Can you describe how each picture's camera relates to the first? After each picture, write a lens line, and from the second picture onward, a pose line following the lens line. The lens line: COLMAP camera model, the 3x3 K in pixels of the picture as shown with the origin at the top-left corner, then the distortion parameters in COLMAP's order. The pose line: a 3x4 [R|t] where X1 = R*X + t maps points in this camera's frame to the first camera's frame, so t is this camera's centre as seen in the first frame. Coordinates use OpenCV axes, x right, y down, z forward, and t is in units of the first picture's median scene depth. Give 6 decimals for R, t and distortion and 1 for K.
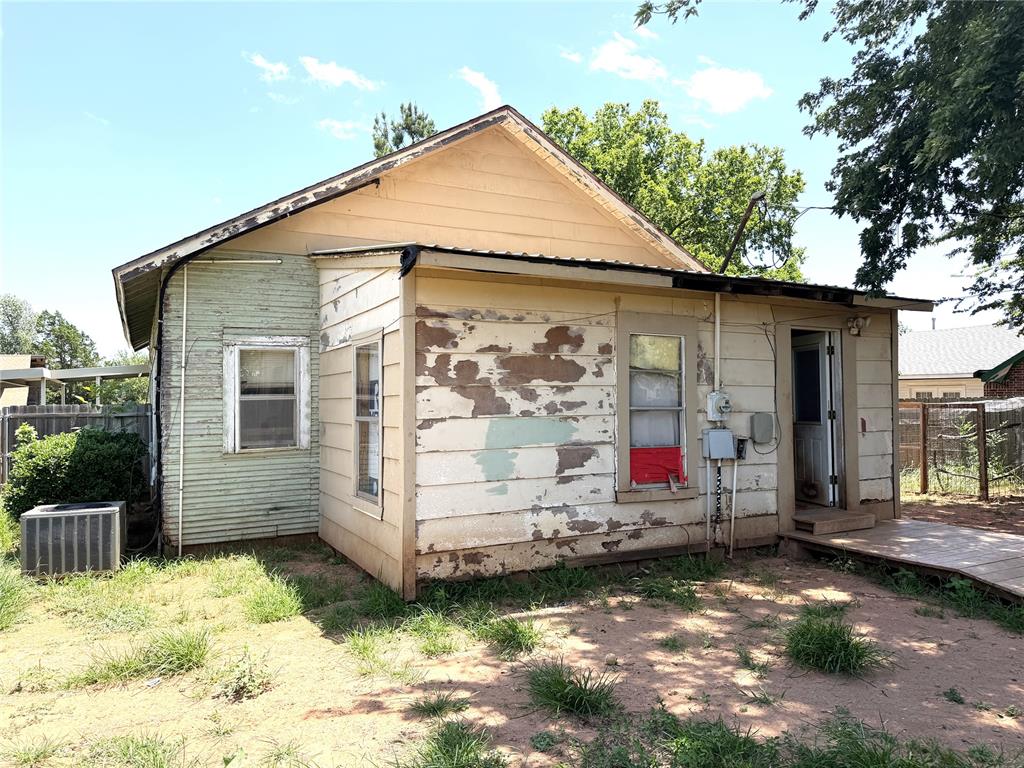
lens RADIAL K [[705.3, 0, 515.5], [0, 705.3, 387.4], [0, 0, 1]] dist [0.119822, -0.170125]
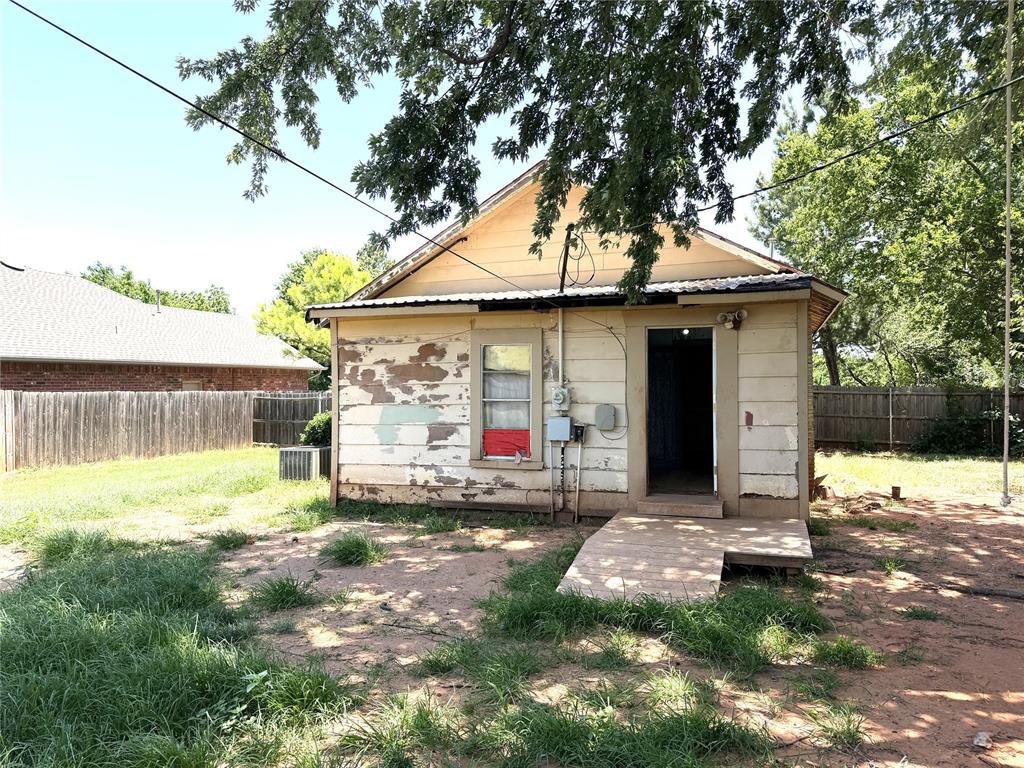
lens RADIAL K [[705.3, 0, 515.5], [0, 705.3, 387.4], [0, 0, 1]] dist [0.119822, -0.170125]
pose [[0.697997, -0.000414, -0.716100, 1.240035], [0.017286, 0.999718, 0.016270, -0.015988], [0.715892, -0.023735, 0.697808, 0.095399]]
